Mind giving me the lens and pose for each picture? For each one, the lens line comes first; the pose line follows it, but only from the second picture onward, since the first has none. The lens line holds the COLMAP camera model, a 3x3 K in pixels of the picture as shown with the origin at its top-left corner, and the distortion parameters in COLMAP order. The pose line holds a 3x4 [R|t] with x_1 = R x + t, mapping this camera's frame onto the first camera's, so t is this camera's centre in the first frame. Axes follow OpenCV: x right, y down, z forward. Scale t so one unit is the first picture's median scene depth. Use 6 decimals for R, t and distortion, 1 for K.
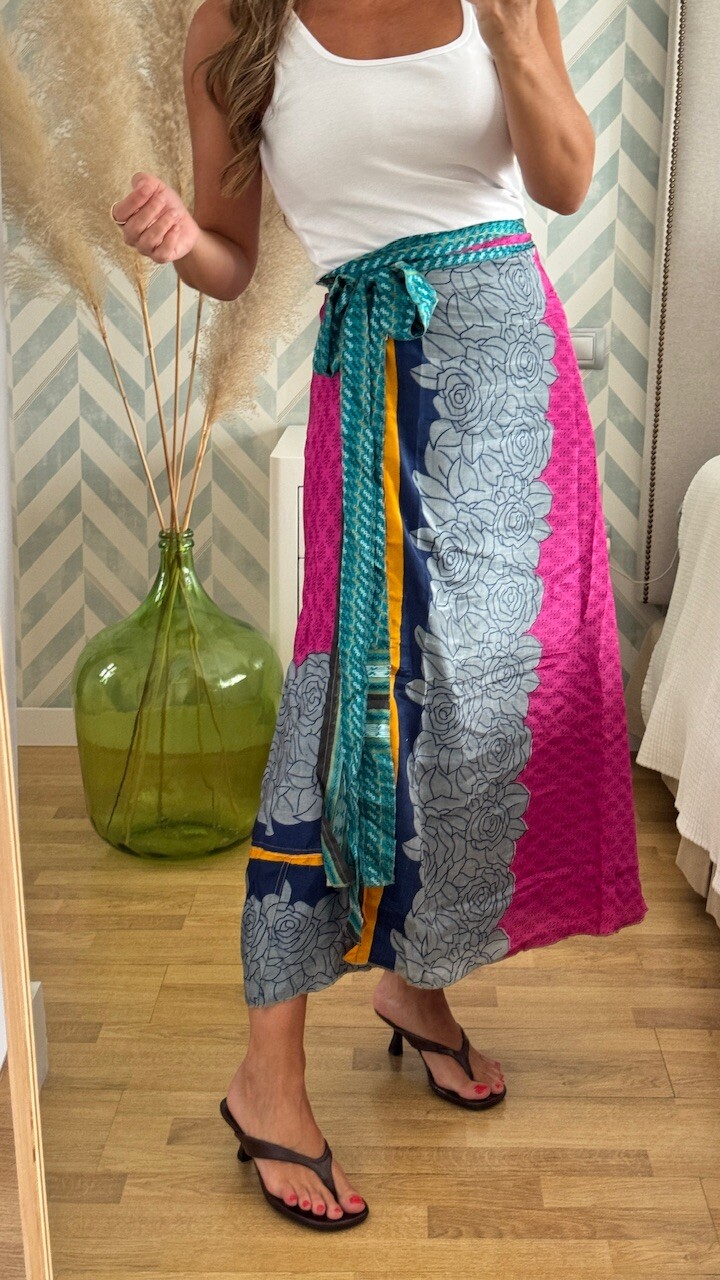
lens RADIAL K [[1905.4, 0, 379.7], [0, 1905.4, 585.6], [0, 0, 1]] dist [0.192951, -0.569758]
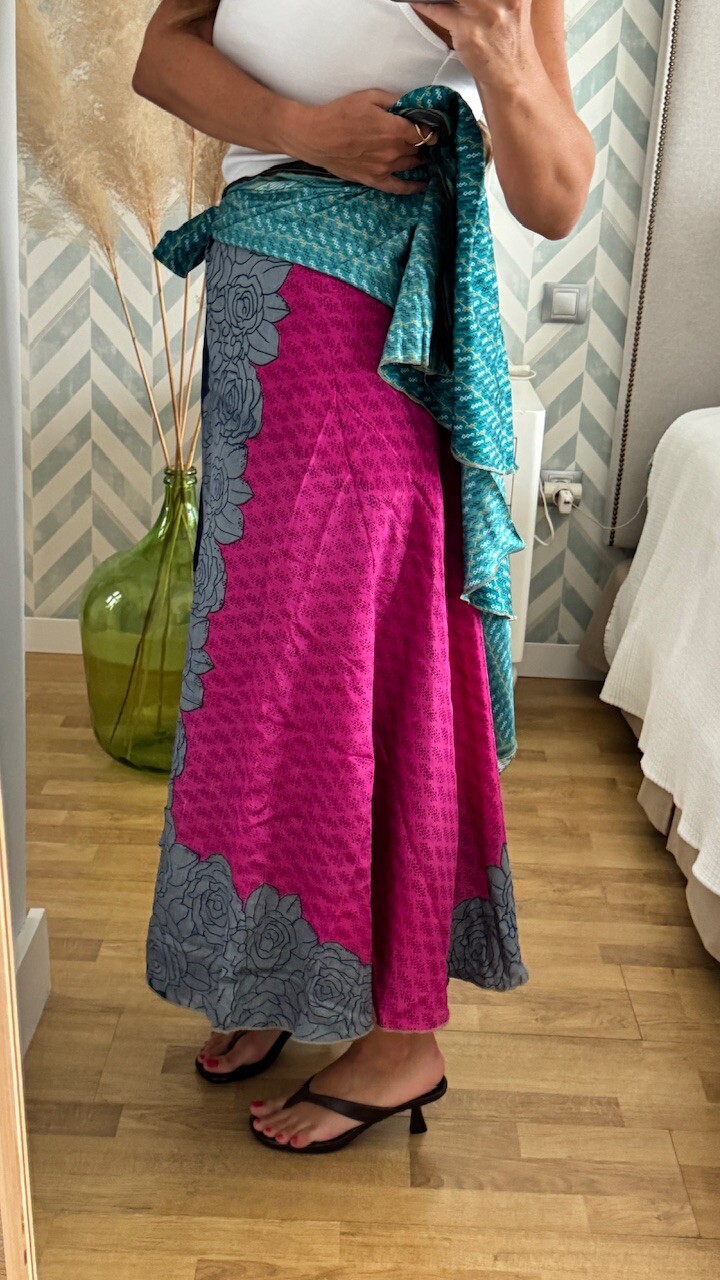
lens RADIAL K [[1593.2, 0, 360.0], [0, 1593.2, 640.0], [0, 0, 1]] dist [0.235984, -0.747613]
pose [[0.999207, 0.036713, 0.015382, -0.017191], [-0.038089, 0.994093, 0.101626, -0.027785], [-0.011561, -0.102131, 0.994704, 0.104314]]
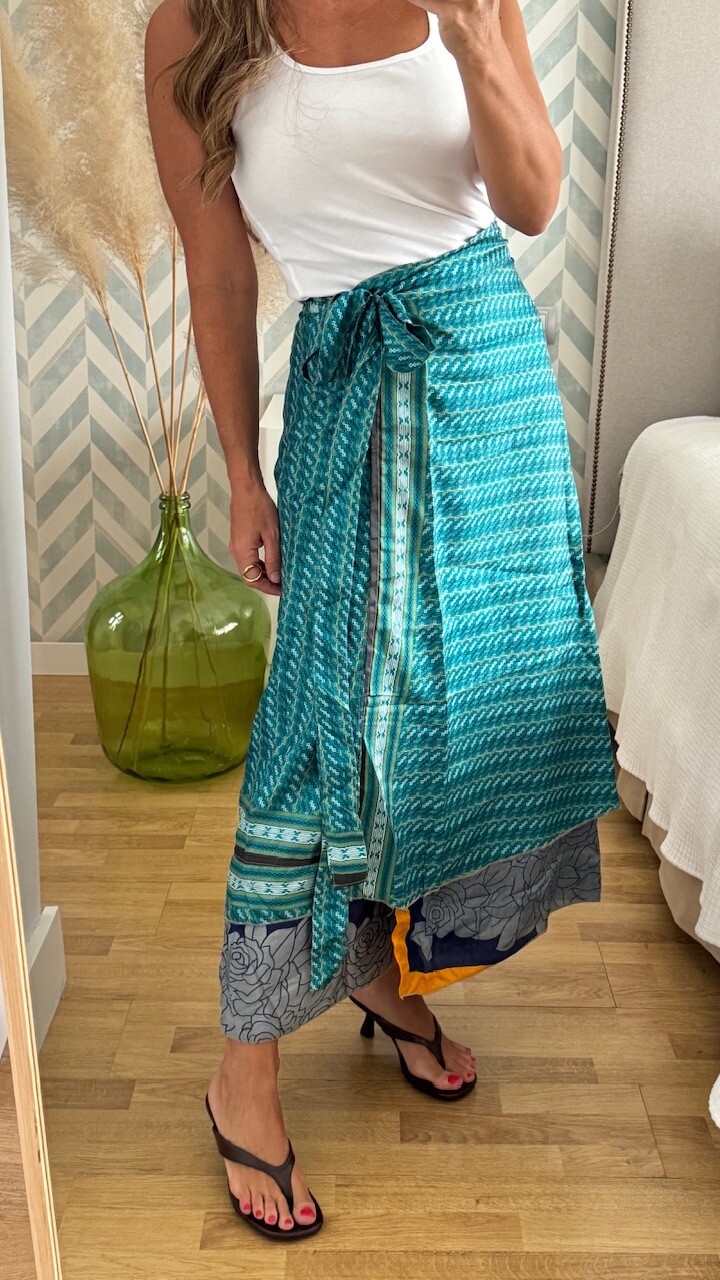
lens RADIAL K [[1598.1, 0, 360.0], [0, 1598.1, 640.0], [0, 0, 1]] dist [0.192694, -0.624530]
pose [[0.999986, -0.000390, 0.005326, -0.002466], [-0.000077, 0.996172, 0.087417, -0.025576], [-0.005340, -0.087416, 0.996158, 0.051016]]
